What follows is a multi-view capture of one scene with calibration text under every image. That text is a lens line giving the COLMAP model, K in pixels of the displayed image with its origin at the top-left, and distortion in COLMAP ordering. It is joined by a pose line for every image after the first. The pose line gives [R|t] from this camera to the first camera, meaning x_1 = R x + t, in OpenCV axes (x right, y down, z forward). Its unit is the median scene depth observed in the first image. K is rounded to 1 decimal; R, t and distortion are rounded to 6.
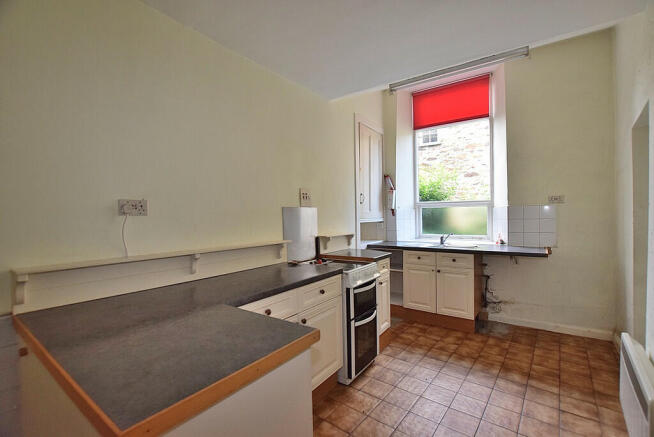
lens RADIAL K [[294.5, 0, 327.0], [0, 294.5, 218.5], [0, 0, 1]] dist [-0.041618, 0.000134]
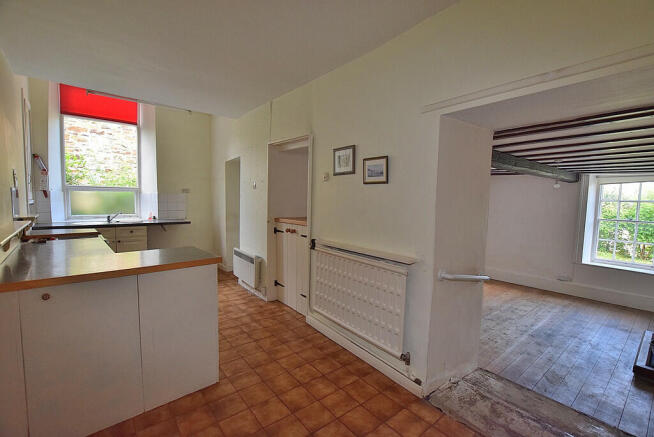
lens RADIAL K [[294.5, 0, 327.0], [0, 294.5, 218.5], [0, 0, 1]] dist [-0.041618, 0.000134]
pose [[0.205173, -0.049620, 0.977467, -0.584753], [-0.017295, 0.998374, 0.054312, -0.007884], [-0.978573, -0.028049, 0.203981, -0.145152]]
